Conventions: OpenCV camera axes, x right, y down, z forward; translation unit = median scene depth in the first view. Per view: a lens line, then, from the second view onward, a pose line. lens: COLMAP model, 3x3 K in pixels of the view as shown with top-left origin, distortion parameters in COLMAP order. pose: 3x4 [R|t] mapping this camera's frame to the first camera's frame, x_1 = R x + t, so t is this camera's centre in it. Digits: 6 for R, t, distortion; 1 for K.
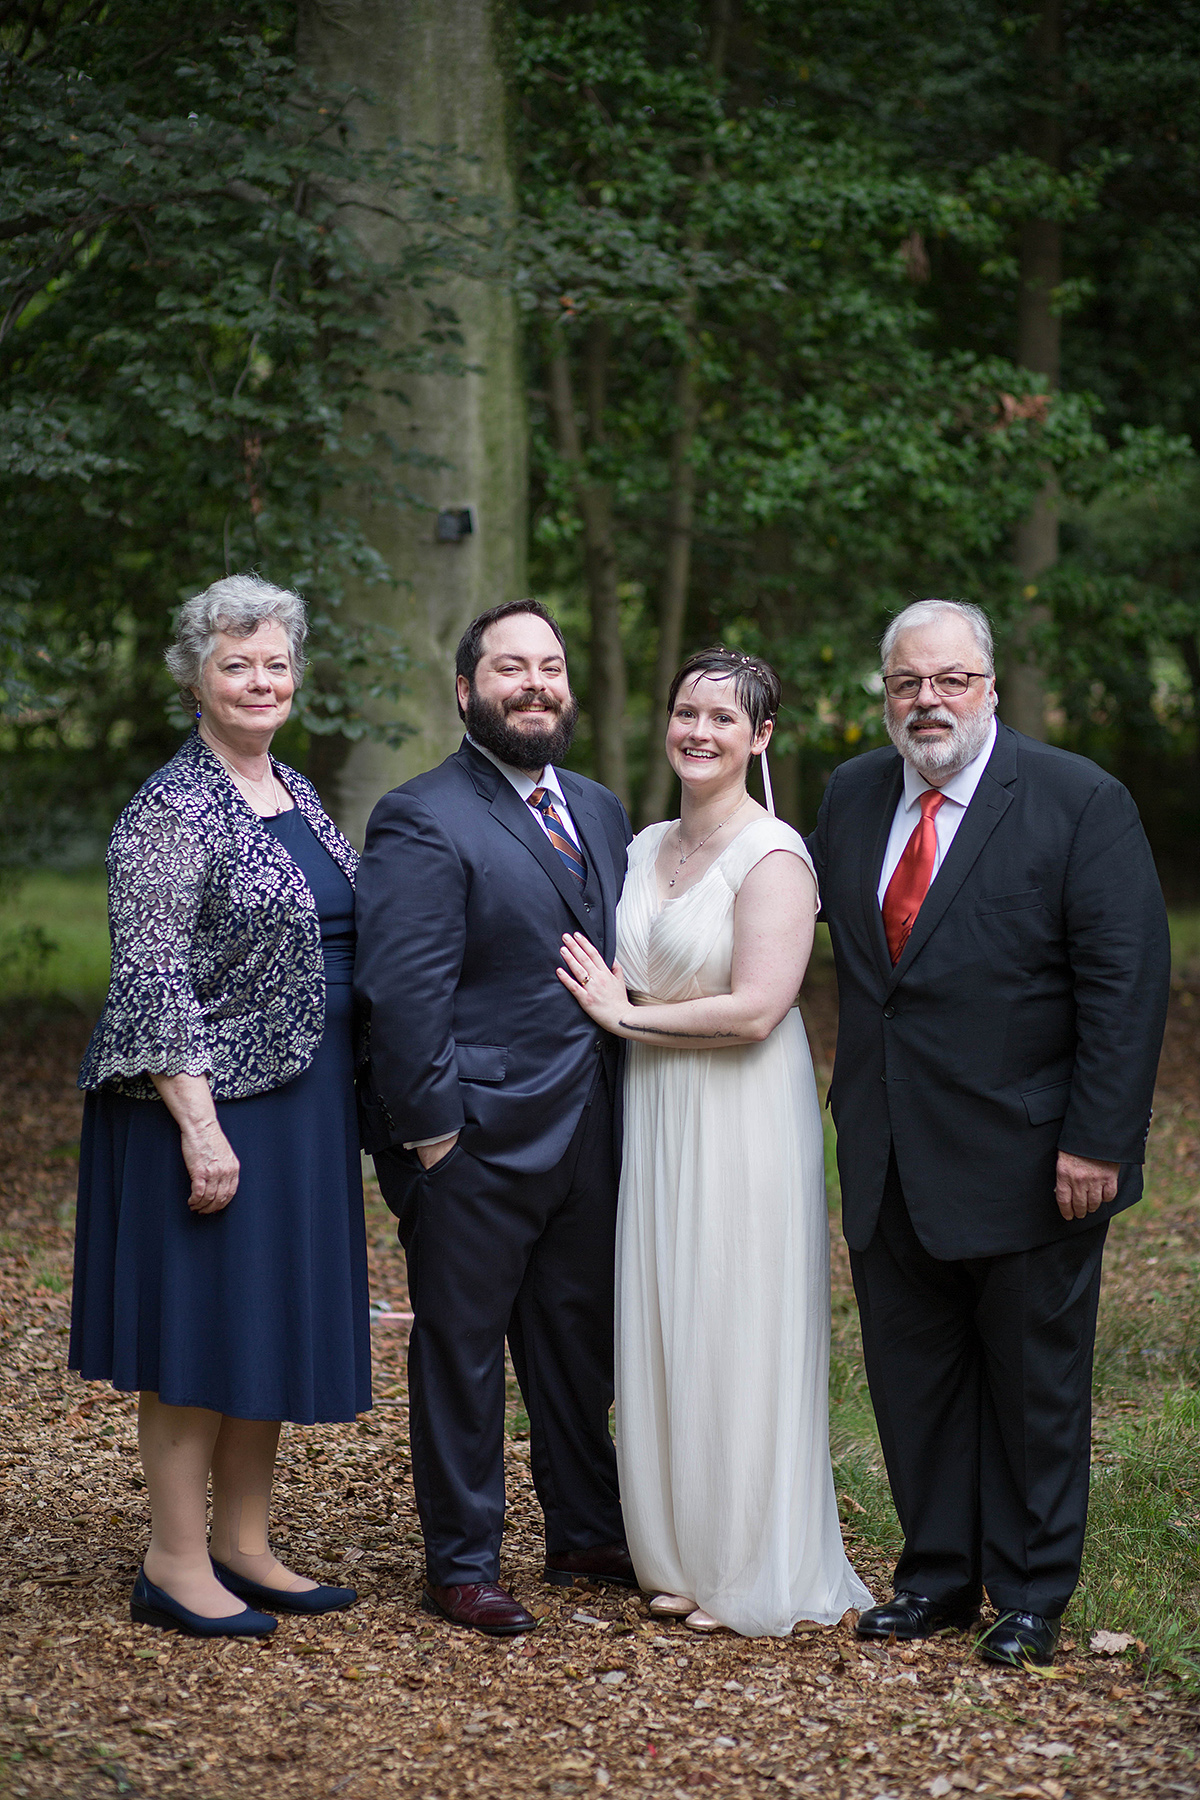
lens RADIAL K [[4372.4, 0, 600.5], [0, 4372.4, 902.1], [0, 0, 1]] dist [-0.196124, 0.000000]
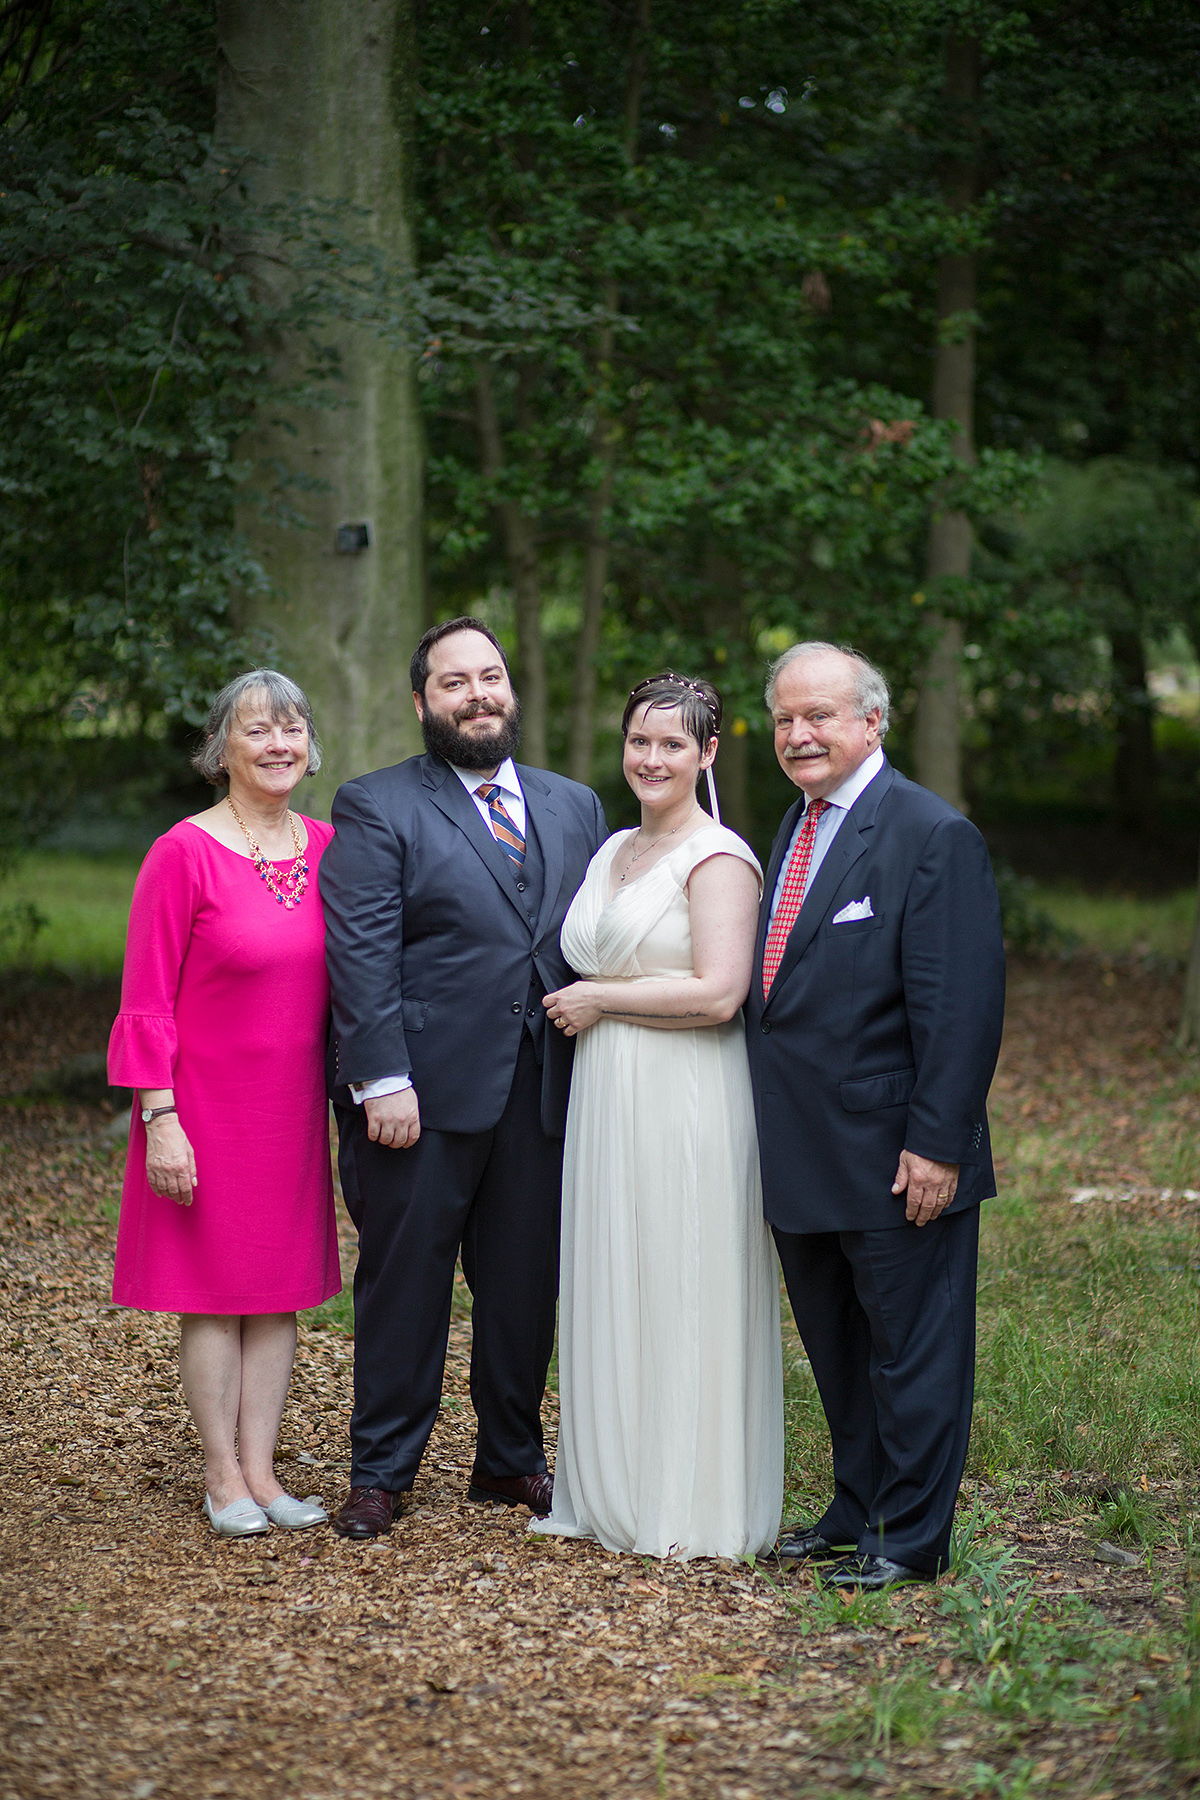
lens RADIAL K [[4372.4, 0, 599.7], [0, 4372.4, 897.3], [0, 0, 1]] dist [-0.196124, 0.000000]
pose [[0.999656, 0.006498, -0.025428, 0.054057], [-0.006485, 0.999979, 0.000582, 0.003712], [0.025431, -0.000417, 0.999676, -0.103489]]
